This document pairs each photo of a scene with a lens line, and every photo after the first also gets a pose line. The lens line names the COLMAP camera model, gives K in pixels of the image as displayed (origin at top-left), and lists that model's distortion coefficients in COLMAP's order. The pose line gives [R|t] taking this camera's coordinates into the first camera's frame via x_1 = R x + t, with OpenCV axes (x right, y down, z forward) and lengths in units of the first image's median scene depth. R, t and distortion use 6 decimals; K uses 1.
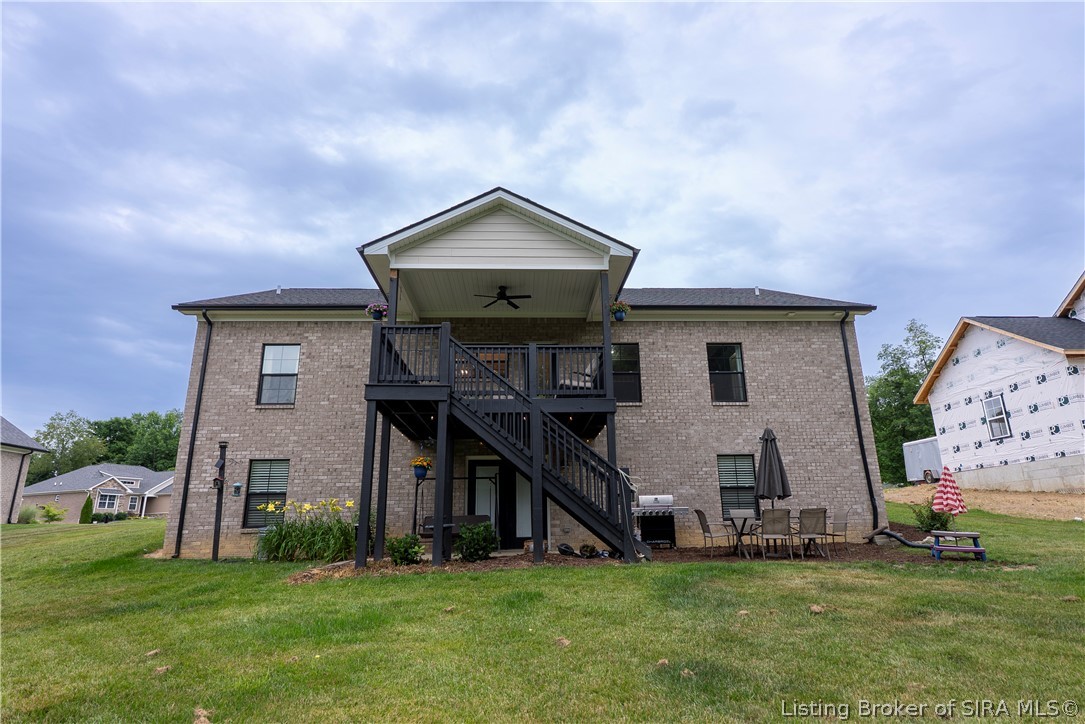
lens RADIAL K [[598.3, 0, 545.7], [0, 598.3, 360.2], [0, 0, 1]] dist [-0.005526, 0.000750]
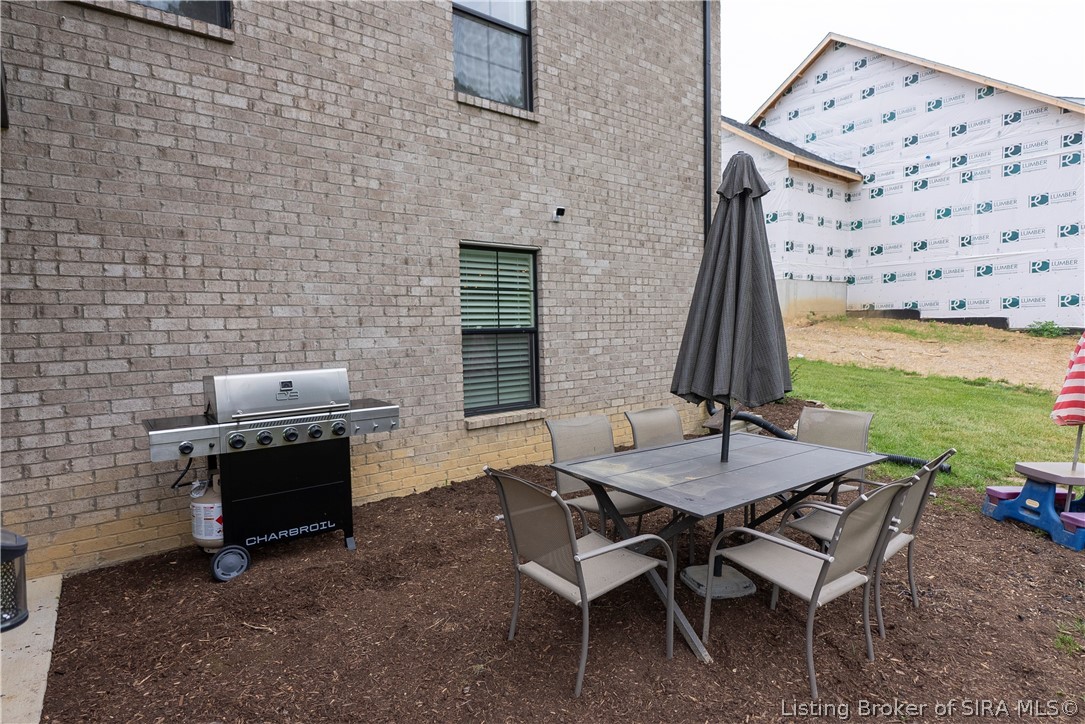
lens RADIAL K [[598.3, 0, 549.0], [0, 598.3, 363.3], [0, 0, 1]] dist [-0.005526, 0.000750]
pose [[0.794546, -0.038856, 0.605960, 0.105086], [-0.163436, 0.947436, 0.275053, 0.117100], [-0.584795, -0.317578, 0.746431, 0.666067]]
